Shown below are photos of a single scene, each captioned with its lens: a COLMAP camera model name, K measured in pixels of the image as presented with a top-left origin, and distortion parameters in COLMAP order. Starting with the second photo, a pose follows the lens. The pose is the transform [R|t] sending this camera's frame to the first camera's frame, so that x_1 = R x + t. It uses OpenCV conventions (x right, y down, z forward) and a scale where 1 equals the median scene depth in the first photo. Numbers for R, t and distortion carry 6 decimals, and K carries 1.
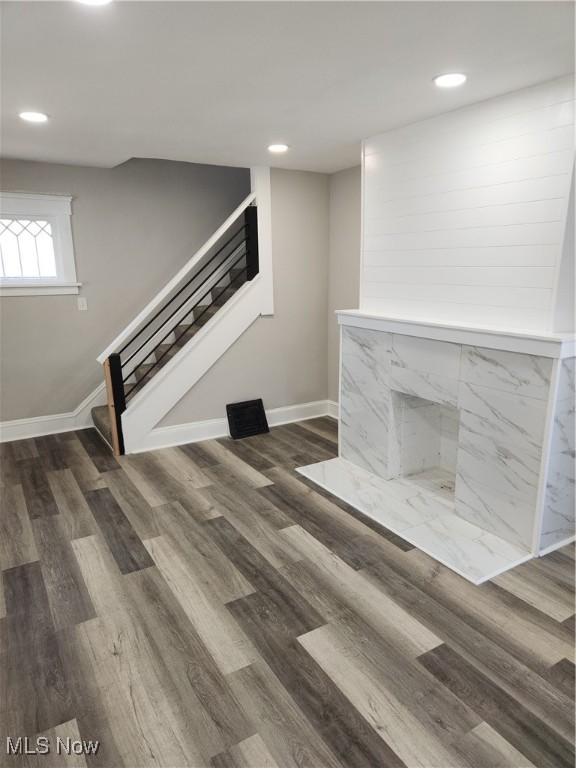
lens RADIAL K [[508.2, 0, 292.9], [0, 508.2, 391.0], [0, 0, 1]] dist [0.091242, -0.066034]
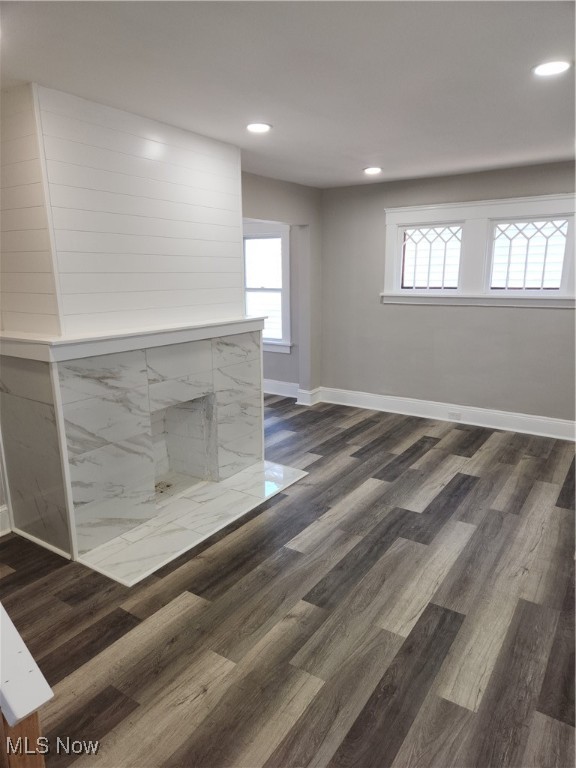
lens RADIAL K [[508.2, 0, 292.9], [0, 508.2, 391.0], [0, 0, 1]] dist [0.091242, -0.066034]
pose [[-0.421639, -0.199657, 0.884510, -0.822734], [0.231162, 0.919560, 0.317762, -0.313422], [-0.876804, 0.338446, -0.341569, 1.293097]]
